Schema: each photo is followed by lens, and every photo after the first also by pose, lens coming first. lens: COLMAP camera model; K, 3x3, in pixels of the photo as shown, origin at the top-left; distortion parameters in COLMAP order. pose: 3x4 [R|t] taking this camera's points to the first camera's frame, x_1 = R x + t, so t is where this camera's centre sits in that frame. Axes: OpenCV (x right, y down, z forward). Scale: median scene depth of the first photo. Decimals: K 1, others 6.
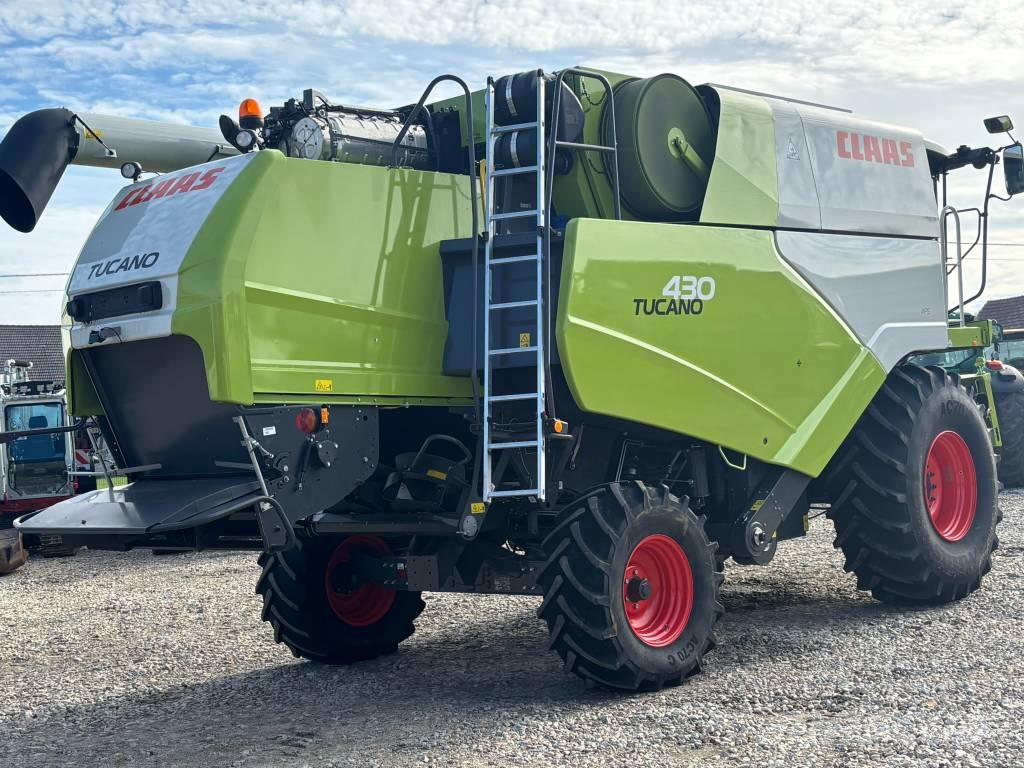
lens RADIAL K [[1456.7, 0, 512.0], [0, 1456.7, 384.0], [0, 0, 1]] dist [0.255103, -0.955512]
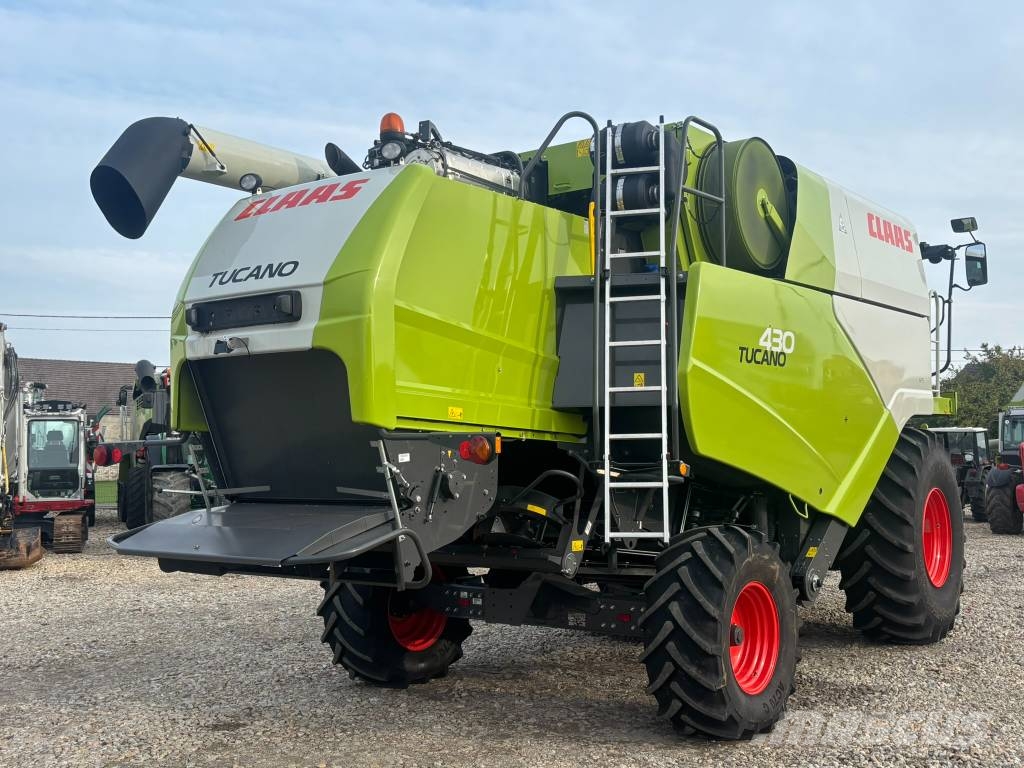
lens RADIAL K [[1087.5, 0, 512.0], [0, 1087.5, 384.0], [0, 0, 1]] dist [0.176862, -0.529016]
pose [[0.992784, 0.059666, 0.104019, -0.141933], [-0.055273, 0.997474, -0.044626, 0.009935], [-0.106419, 0.038554, 0.993574, 0.245184]]
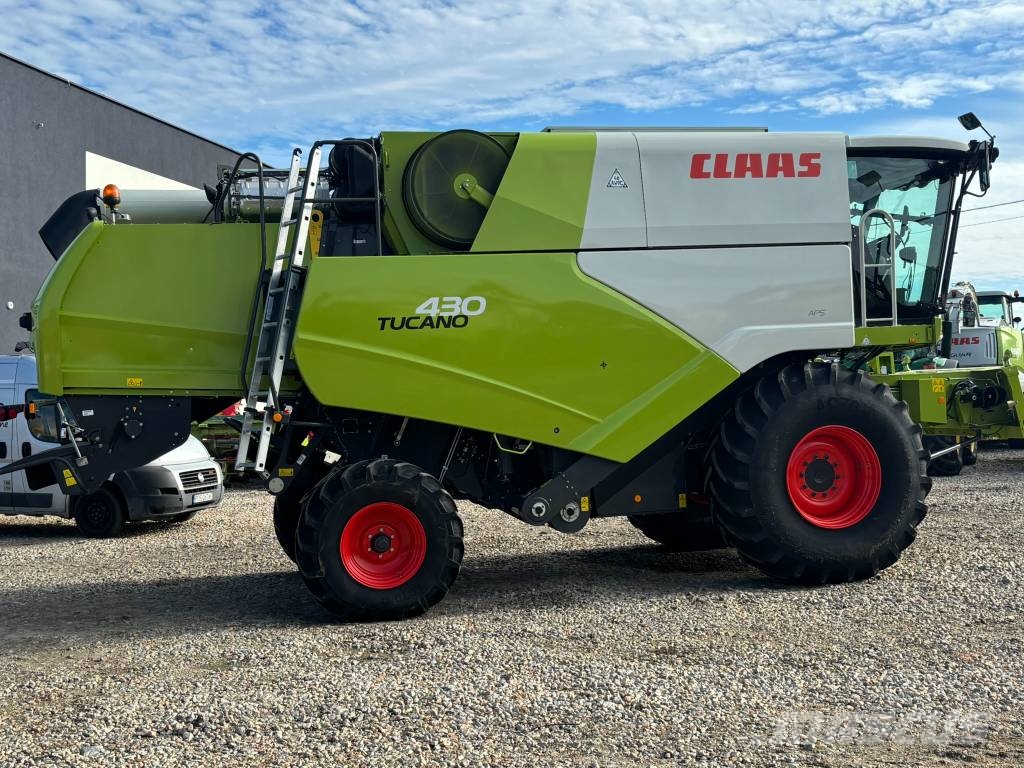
lens RADIAL K [[1239.2, 0, 508.9], [0, 1239.2, 385.3], [0, 0, 1]] dist [0.179646, -0.467947]
pose [[0.829556, 0.033062, -0.557443, 0.737034], [-0.004395, 0.998601, 0.052687, -0.053464], [0.558406, -0.041257, 0.828541, 0.151455]]
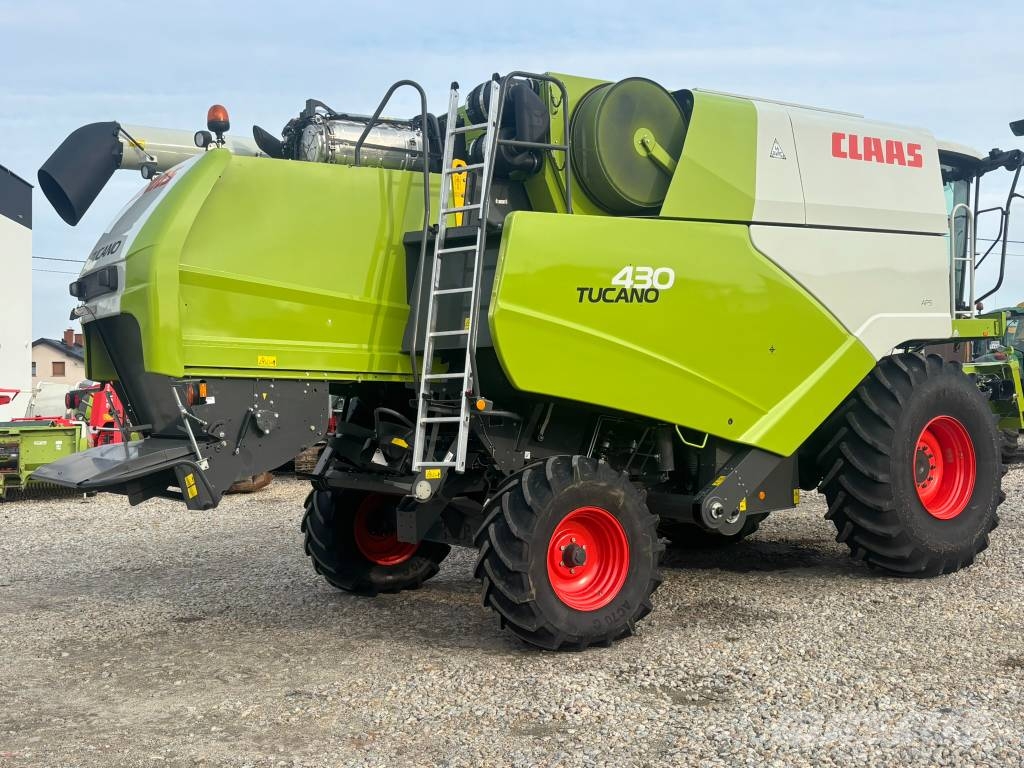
lens RADIAL K [[1087.5, 0, 512.0], [0, 1087.5, 384.0], [0, 0, 1]] dist [0.176862, -0.529016]
pose [[0.975258, 0.030218, -0.218993, 0.201256], [-0.023967, 0.999227, 0.031145, -0.010240], [0.219765, -0.025126, 0.975229, 0.192665]]
